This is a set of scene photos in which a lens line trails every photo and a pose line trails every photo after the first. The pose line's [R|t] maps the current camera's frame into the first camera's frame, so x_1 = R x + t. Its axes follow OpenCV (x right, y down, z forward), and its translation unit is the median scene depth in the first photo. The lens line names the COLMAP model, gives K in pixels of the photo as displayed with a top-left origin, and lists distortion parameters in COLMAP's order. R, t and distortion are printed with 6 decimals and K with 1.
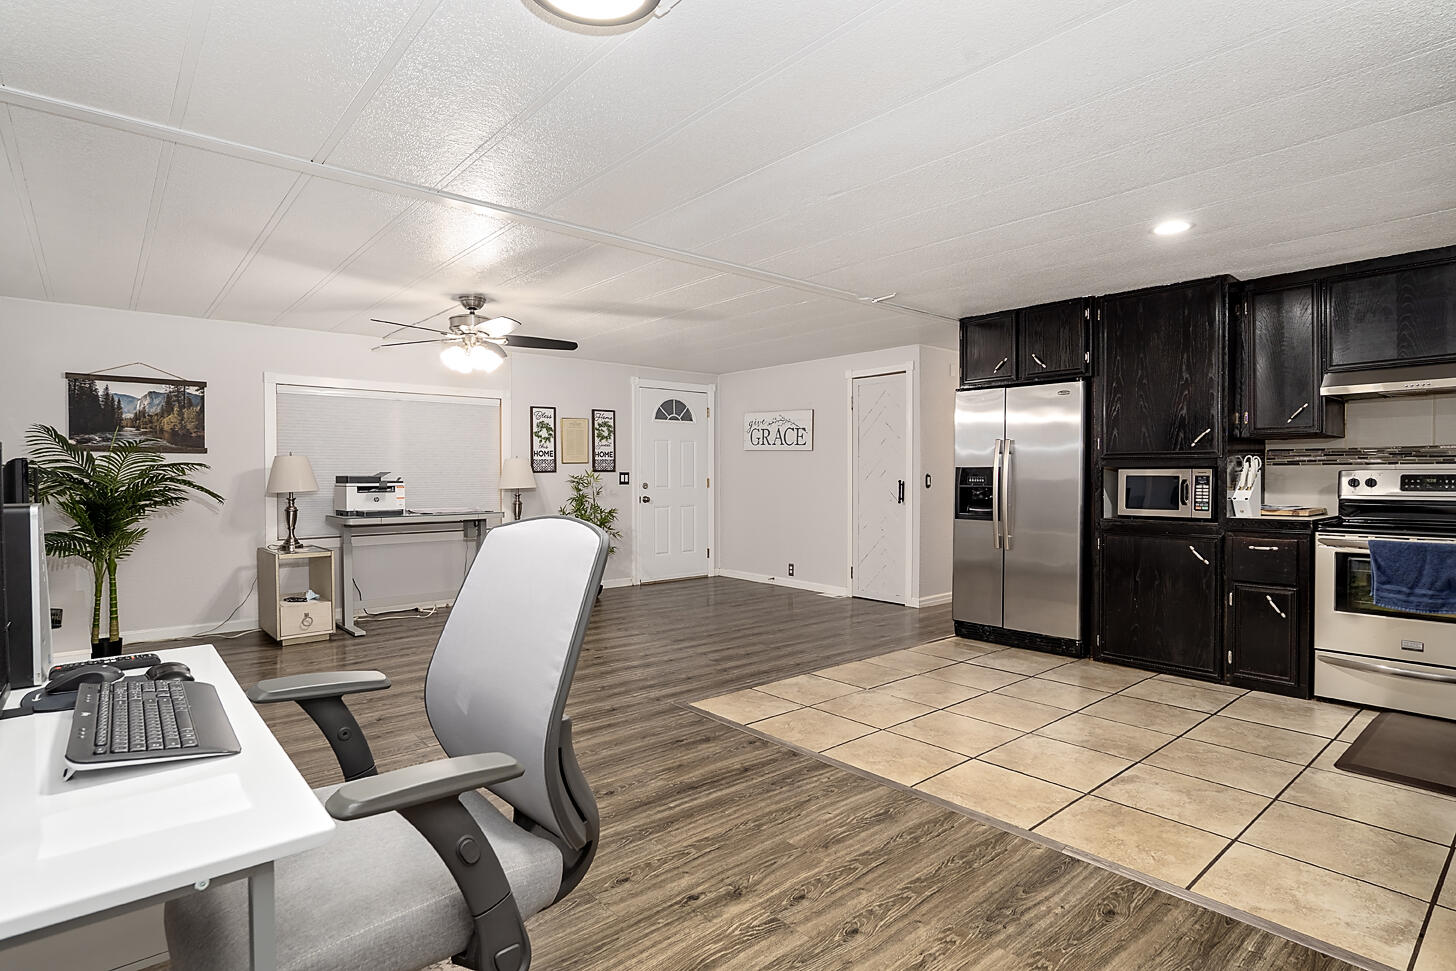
lens RADIAL K [[739.8, 0, 728.0], [0, 739.8, 485.5], [0, 0, 1]] dist [0.000778, 0.000438]
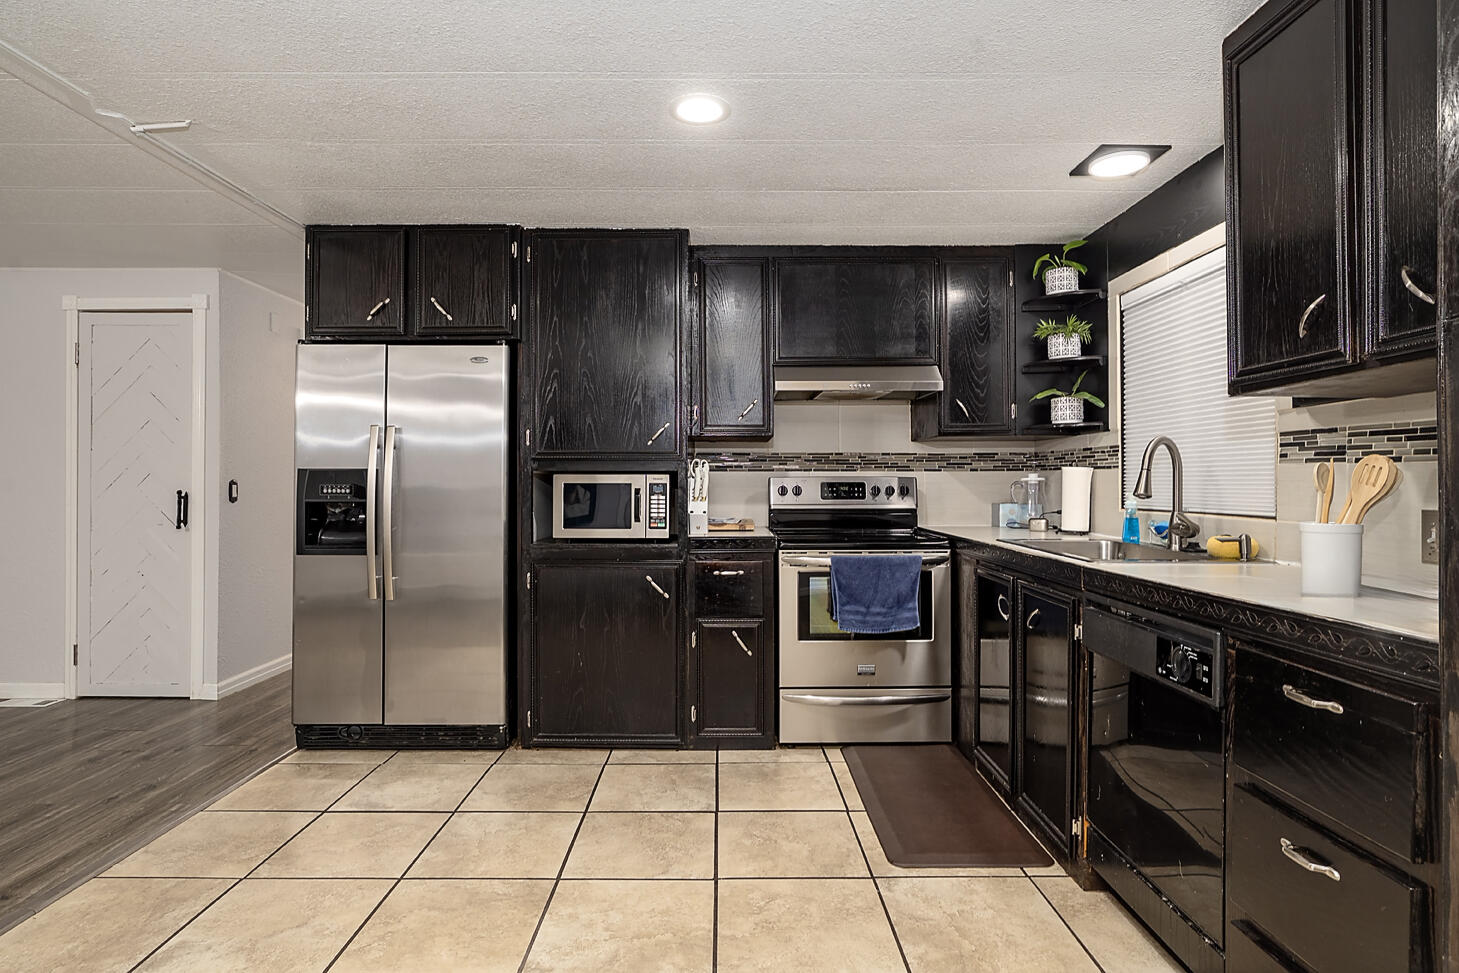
lens RADIAL K [[768.5, 0, 729.1], [0, 768.5, 478.9], [0, 0, 1]] dist [-0.024756, 0.015096]
pose [[0.642432, 0.005002, 0.766327, 0.070145], [0.009368, 0.999853, -0.014380, -0.005382], [-0.766286, 0.016417, 0.642290, 0.407483]]
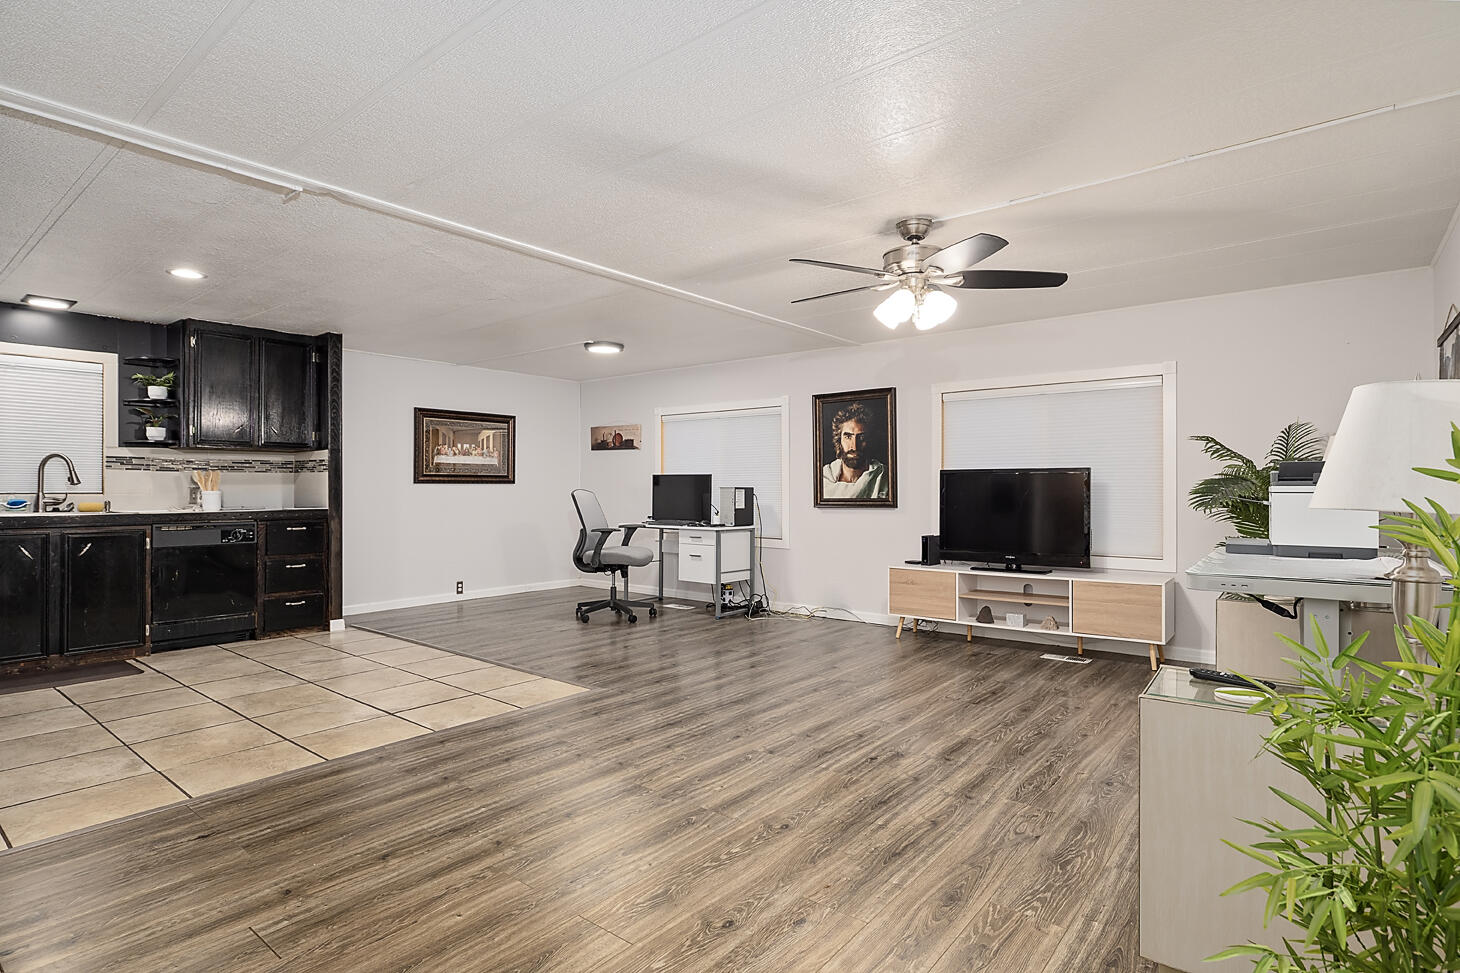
lens RADIAL K [[741.8, 0, 730.0], [0, 741.8, 486.5], [0, 0, 1]] dist [0.000778, 0.000438]
pose [[-0.983293, -0.000018, -0.182032, -0.047401], [-0.002413, 0.999913, 0.012936, -0.010998], [0.182016, 0.013159, -0.983208, 1.802641]]
